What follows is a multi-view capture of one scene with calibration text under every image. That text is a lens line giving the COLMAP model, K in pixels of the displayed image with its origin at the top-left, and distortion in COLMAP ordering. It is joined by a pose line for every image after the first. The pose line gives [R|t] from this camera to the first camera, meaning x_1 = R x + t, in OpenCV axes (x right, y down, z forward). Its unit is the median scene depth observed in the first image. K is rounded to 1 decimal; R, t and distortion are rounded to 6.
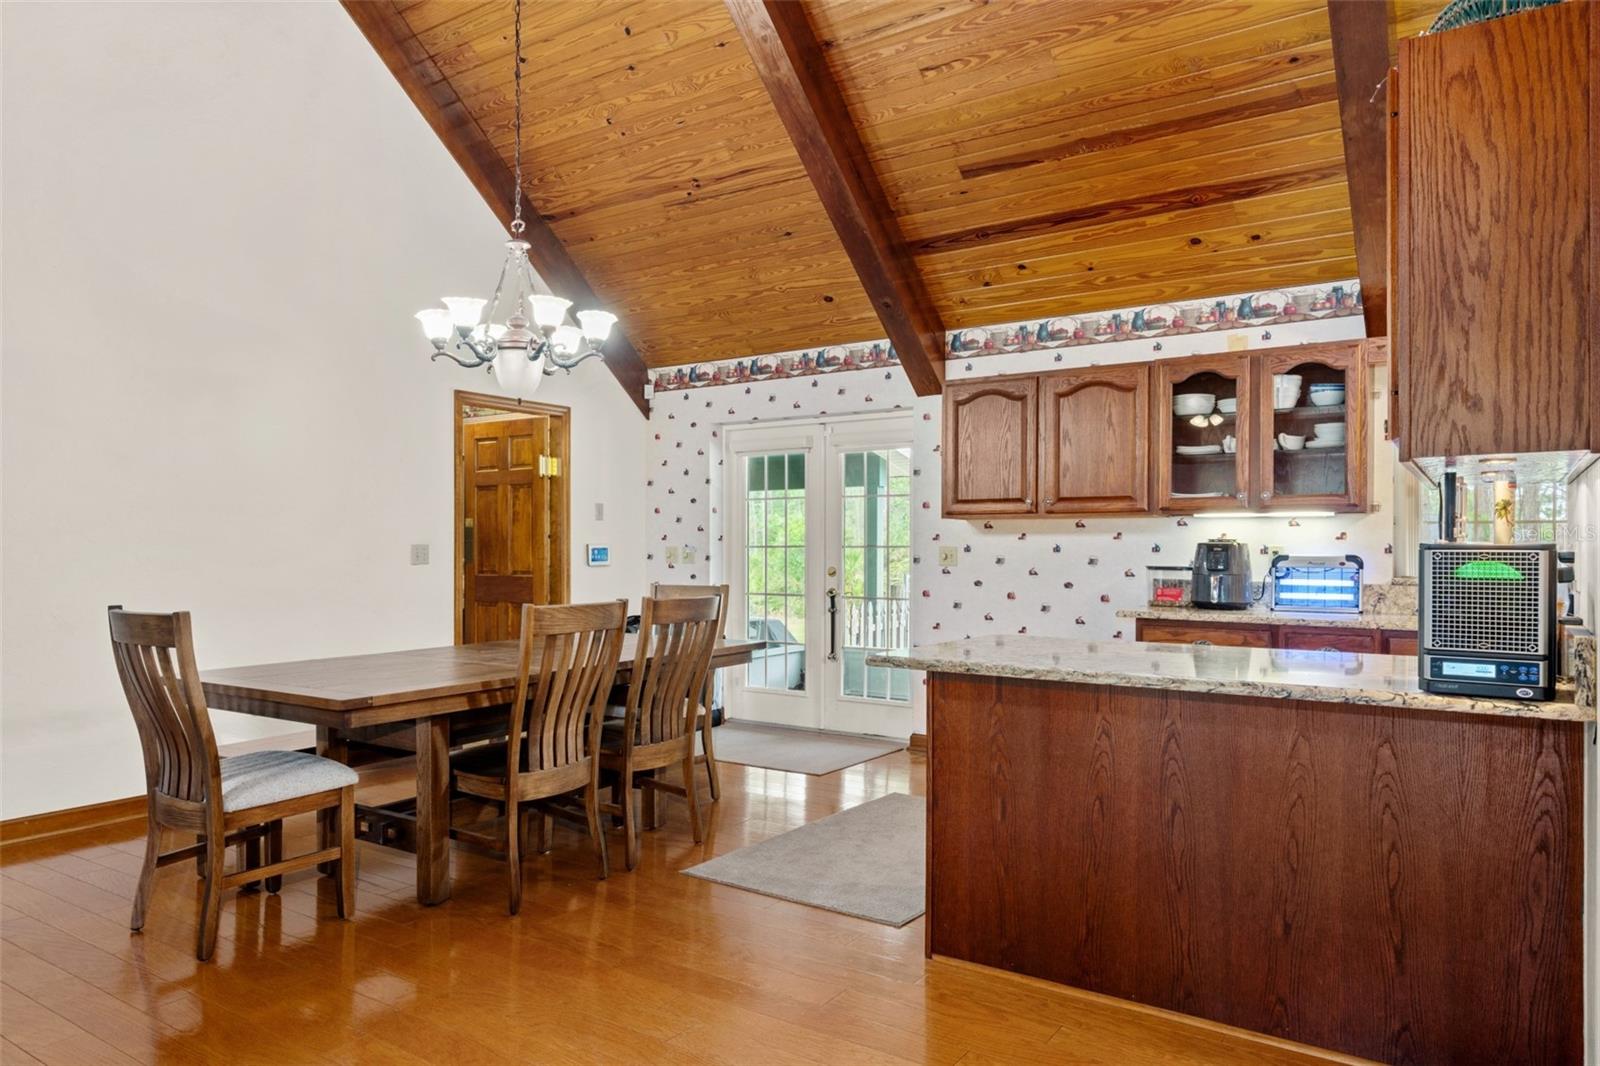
lens RADIAL K [[1048.9, 0, 799.8], [0, 1048.9, 553.0], [0, 0, 1]] dist [0.003992, -0.000292]
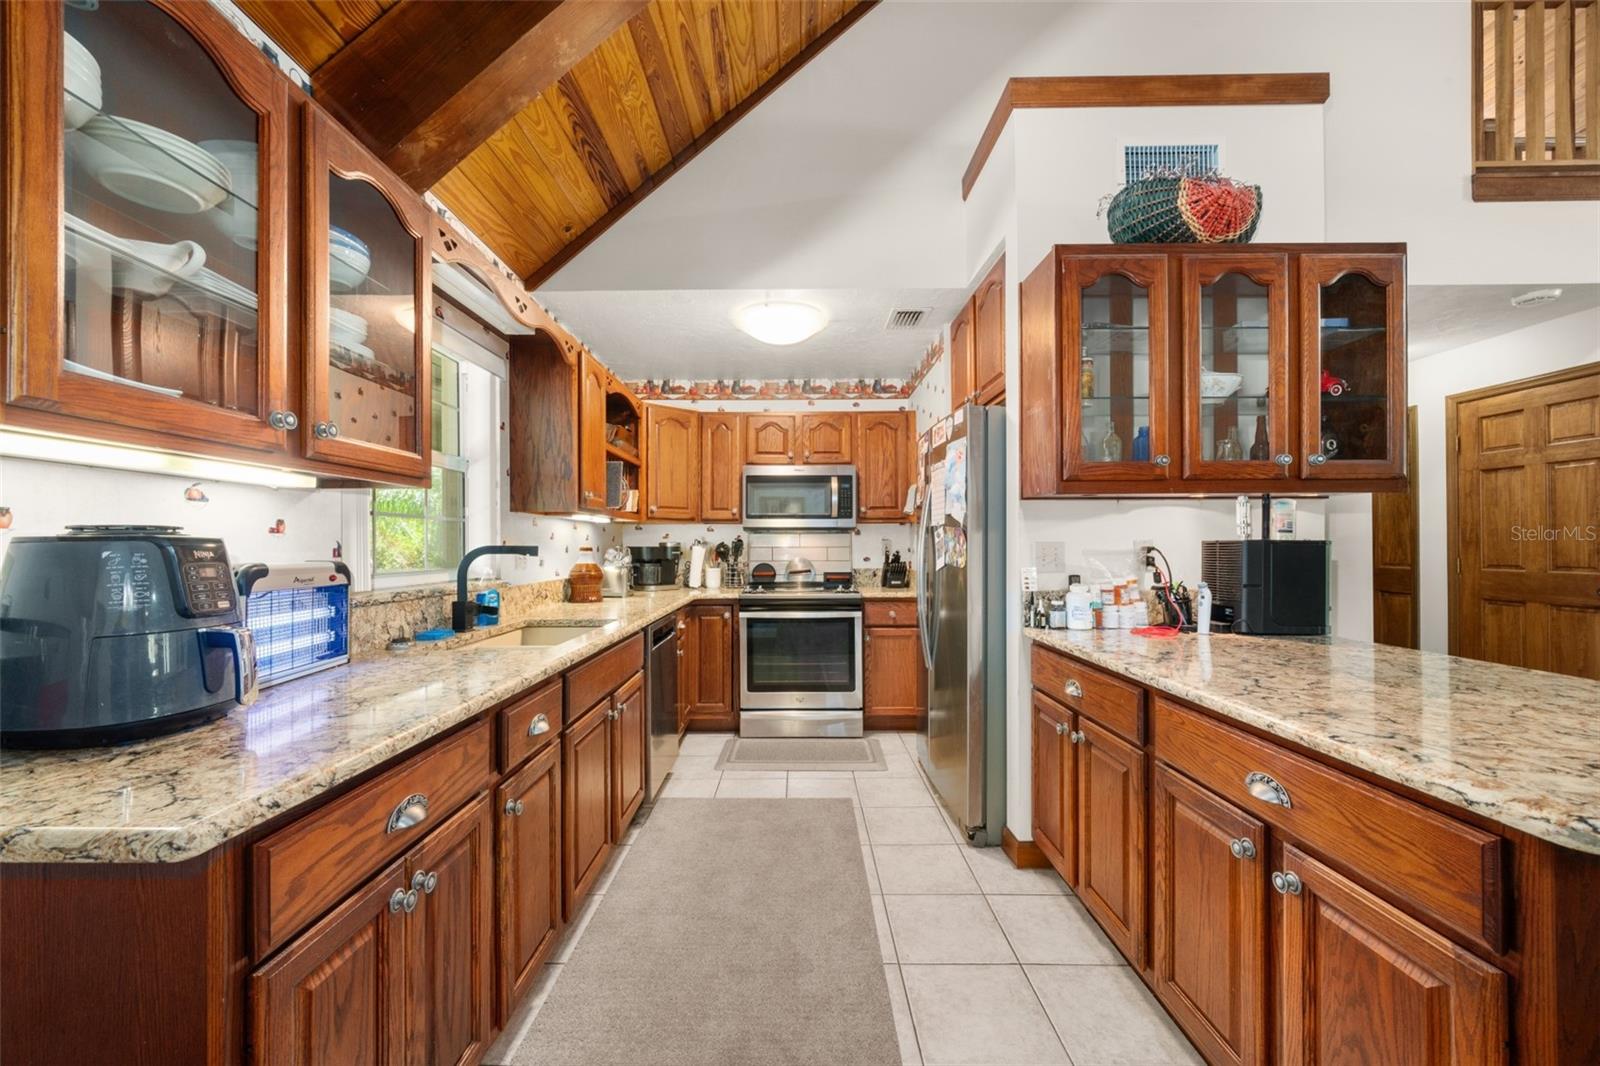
lens RADIAL K [[609.3, 0, 785.4], [0, 609.3, 543.0], [0, 0, 1]] dist [-0.001762, -0.000047]
pose [[-0.550125, 0.004673, 0.835069, 0.117676], [0.008970, 0.999960, 0.000314, -0.005403], [-0.835034, 0.007663, -0.550144, 0.920641]]
